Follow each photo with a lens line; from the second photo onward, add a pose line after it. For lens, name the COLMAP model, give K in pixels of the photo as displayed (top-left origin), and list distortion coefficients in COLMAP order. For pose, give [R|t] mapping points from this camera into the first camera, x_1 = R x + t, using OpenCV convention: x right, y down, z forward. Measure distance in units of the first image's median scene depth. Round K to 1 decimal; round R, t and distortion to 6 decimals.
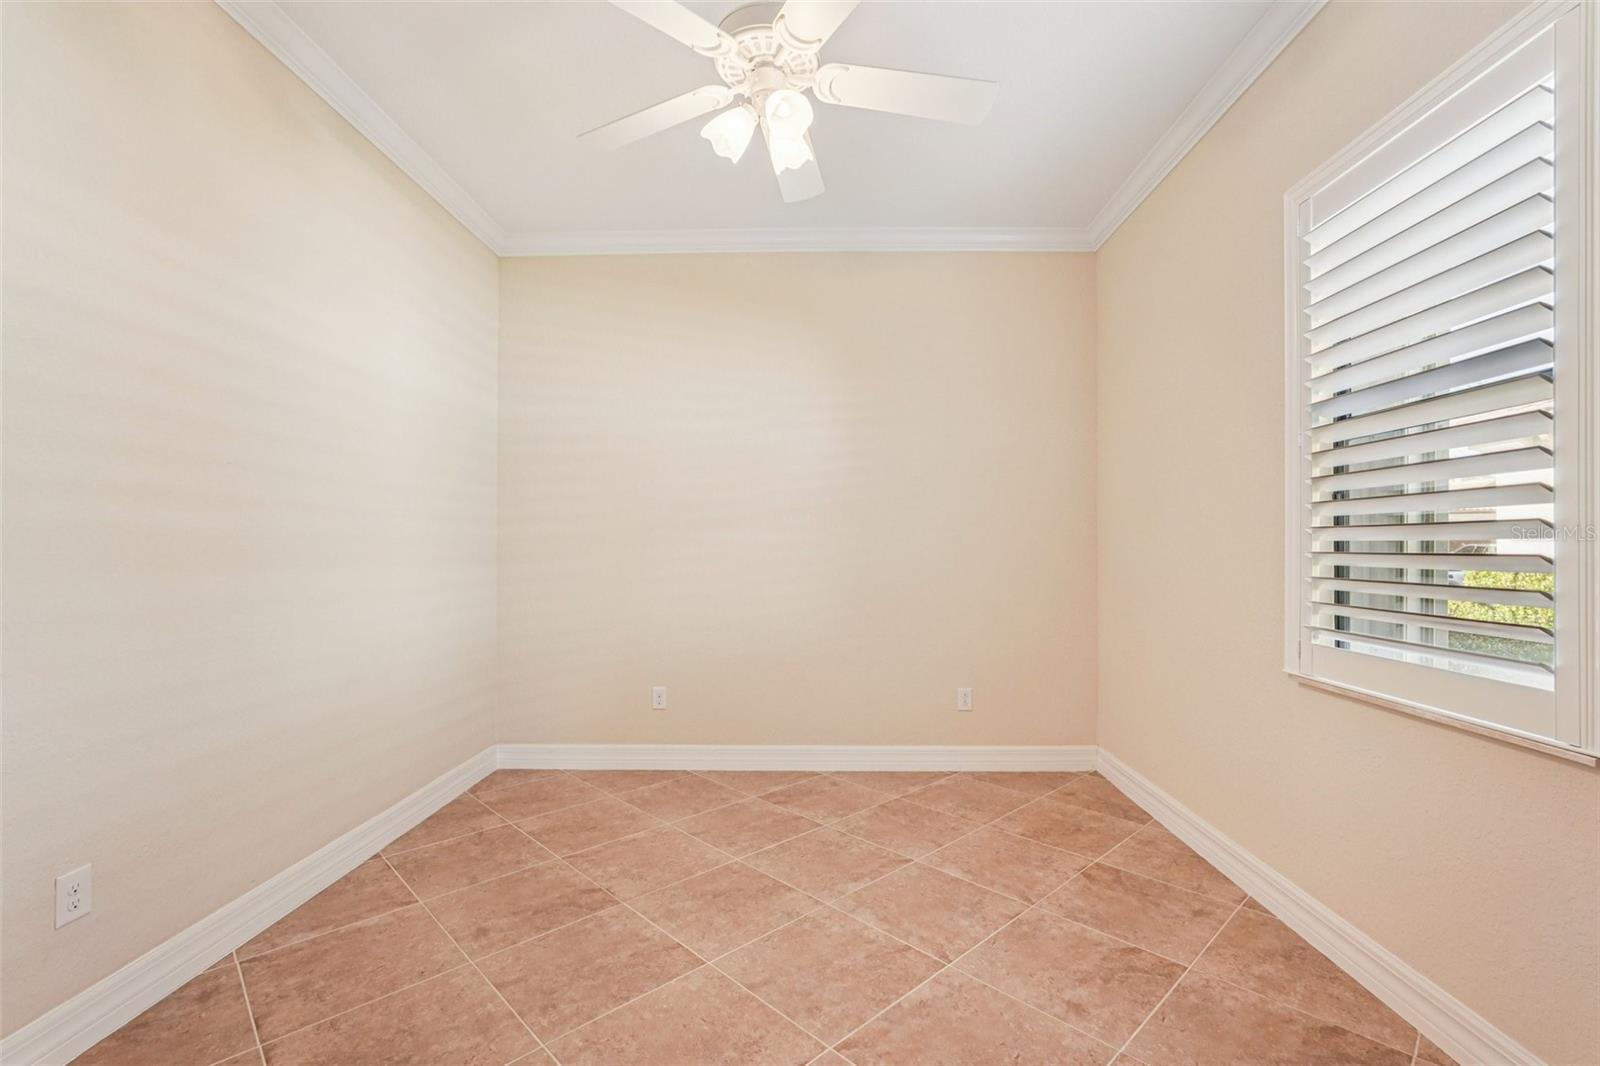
lens RADIAL K [[723.7, 0, 801.2], [0, 723.7, 542.4], [0, 0, 1]] dist [-0.013002, 0.004684]
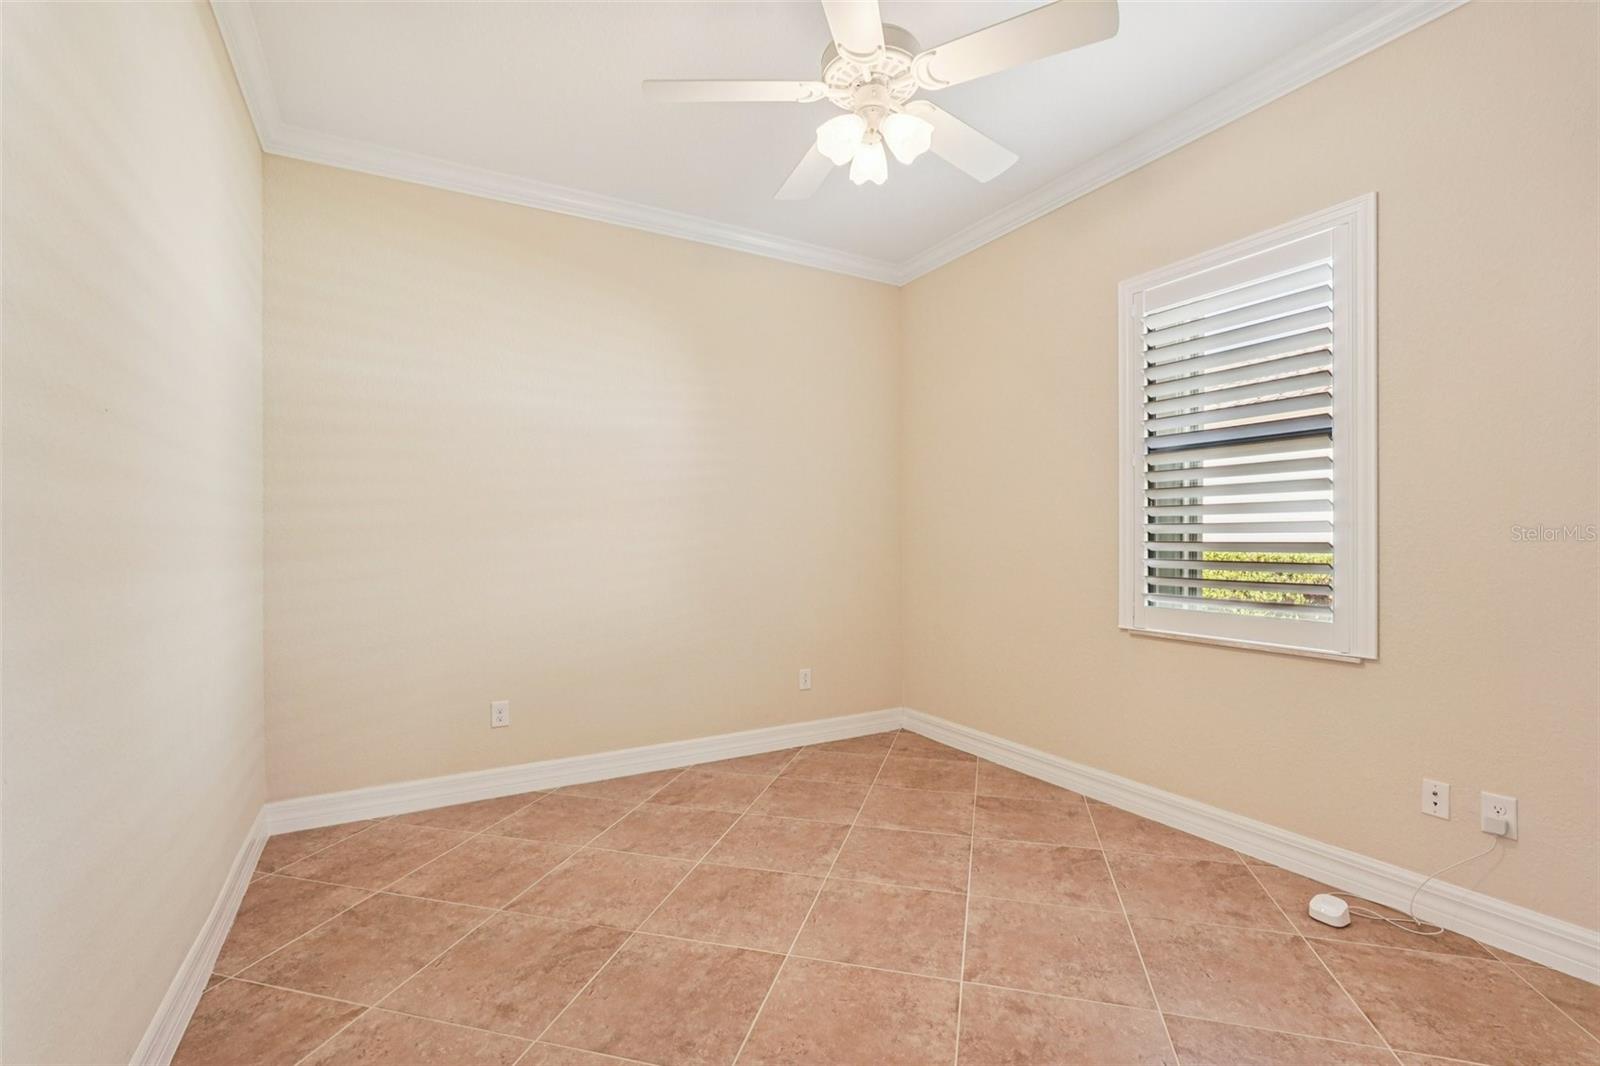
lens RADIAL K [[723.7, 0, 811.2], [0, 723.7, 537.9], [0, 0, 1]] dist [-0.013002, 0.004684]
pose [[0.854494, -0.002439, 0.519455, -0.448195], [-0.000219, 0.999987, 0.005054, -0.000328], [-0.519461, -0.004432, 0.854483, 0.094590]]
